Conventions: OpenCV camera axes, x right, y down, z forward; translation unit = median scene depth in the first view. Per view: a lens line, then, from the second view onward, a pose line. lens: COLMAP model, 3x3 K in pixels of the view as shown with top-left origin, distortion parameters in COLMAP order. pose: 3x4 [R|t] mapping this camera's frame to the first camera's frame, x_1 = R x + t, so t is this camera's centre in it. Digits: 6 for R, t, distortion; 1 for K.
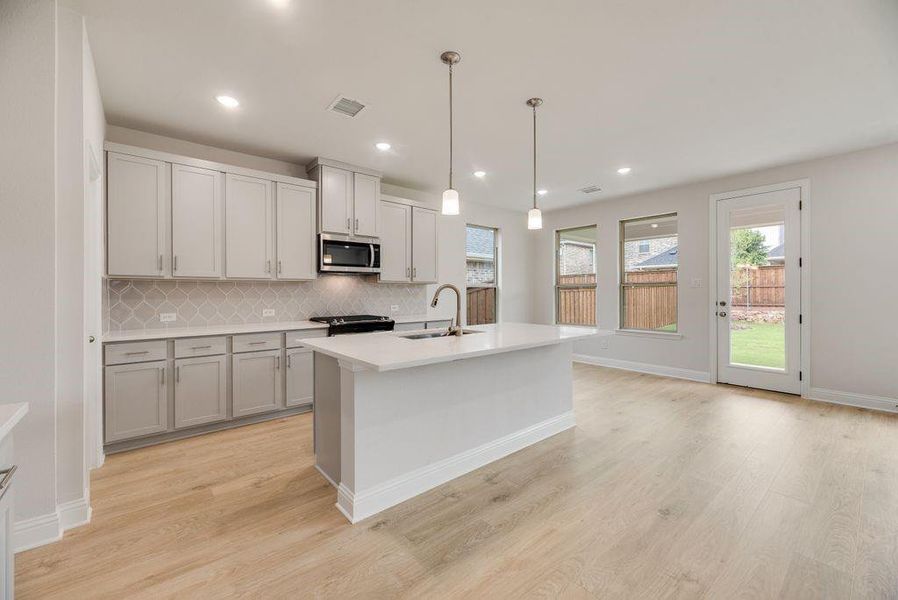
lens RADIAL K [[364.5, 0, 451.6], [0, 364.5, 292.3], [0, 0, 1]] dist [0.000510, 0.000029]
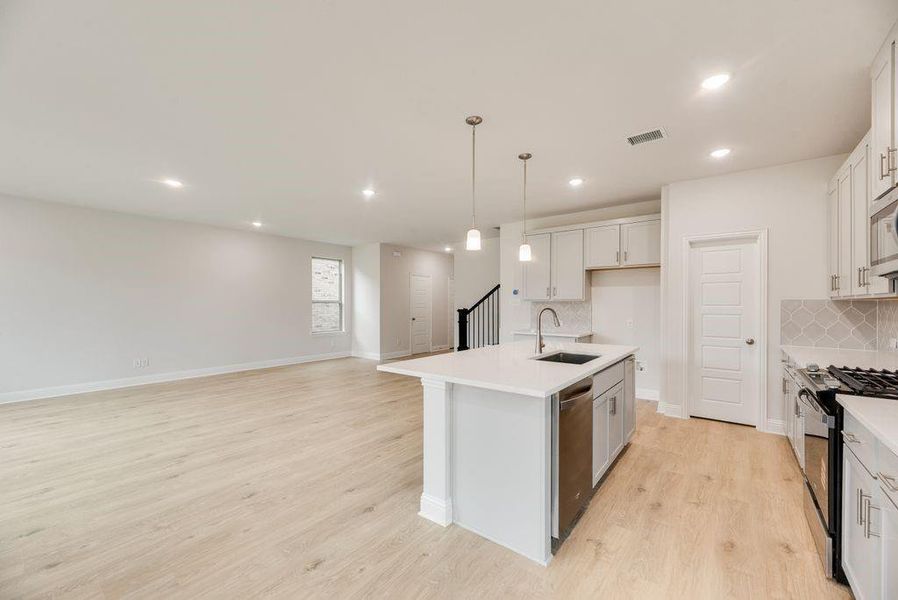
lens RADIAL K [[360.9, 0, 453.6], [0, 360.9, 305.0], [0, 0, 1]] dist [-0.000048, 0.000131]
pose [[-0.977374, 0.001326, -0.211514, 0.343902], [0.000842, 0.999997, 0.002375, -0.020176], [0.211516, 0.002143, -0.977372, 1.371182]]
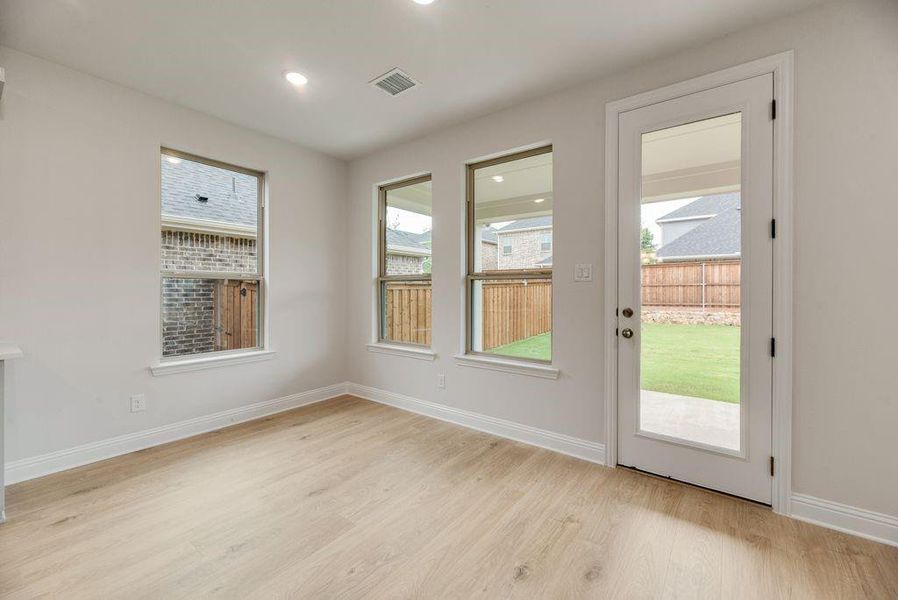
lens RADIAL K [[364.5, 0, 451.6], [0, 364.5, 292.3], [0, 0, 1]] dist [0.000510, 0.000029]
pose [[0.975659, 0.002923, 0.219272, 0.456558], [-0.004069, 0.999980, 0.004775, 0.001144], [-0.219254, -0.005551, 0.975652, 0.649617]]
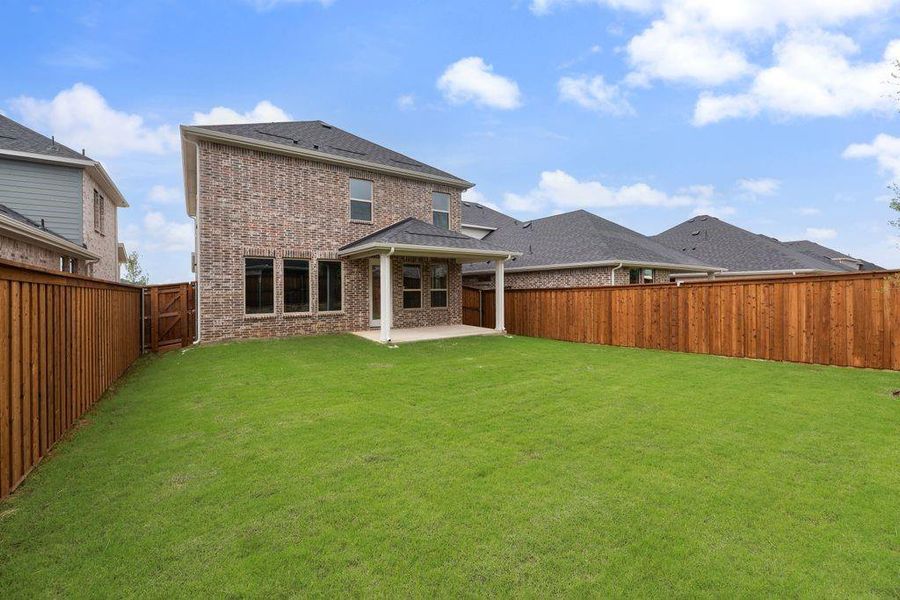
lens RADIAL K [[365.3, 0, 452.6], [0, 365.3, 292.3], [0, 0, 1]] dist [0.000510, 0.000029]
pose [[-0.083532, 0.004895, -0.996493, 4.185301], [0.007738, 0.999961, 0.004263, -0.024834], [0.996475, -0.007355, -0.083567, 2.056232]]
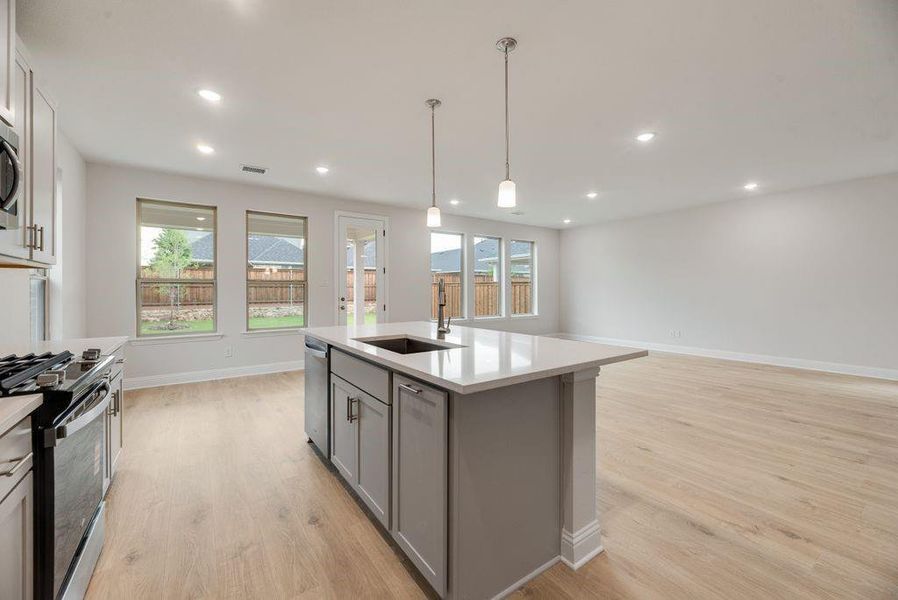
lens RADIAL K [[364.5, 0, 451.6], [0, 364.5, 292.3], [0, 0, 1]] dist [0.000510, 0.000029]
pose [[0.085673, -0.001258, 0.996322, -0.557741], [0.001840, 0.999998, 0.001104, 0.007605], [-0.996322, 0.001739, 0.085675, 0.611767]]
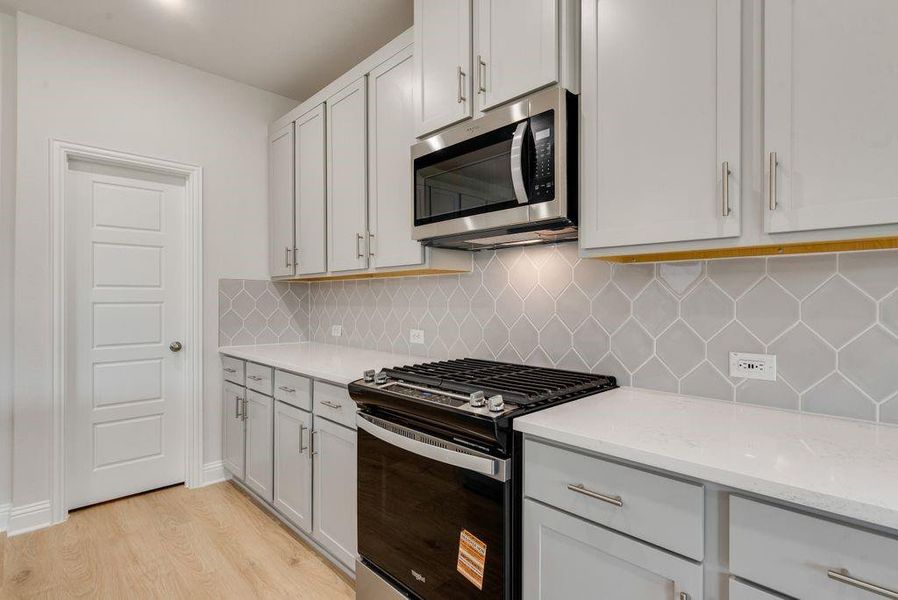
lens RADIAL K [[451.6, 0, 449.0], [0, 451.6, 300.0], [0, 0, 1]] dist [-0.003032, -0.000411]
pose [[0.064402, 0.004685, -0.997913, 0.128004], [0.001380, 0.999988, 0.004784, 0.001666], [0.997923, -0.001685, 0.064395, 0.998538]]
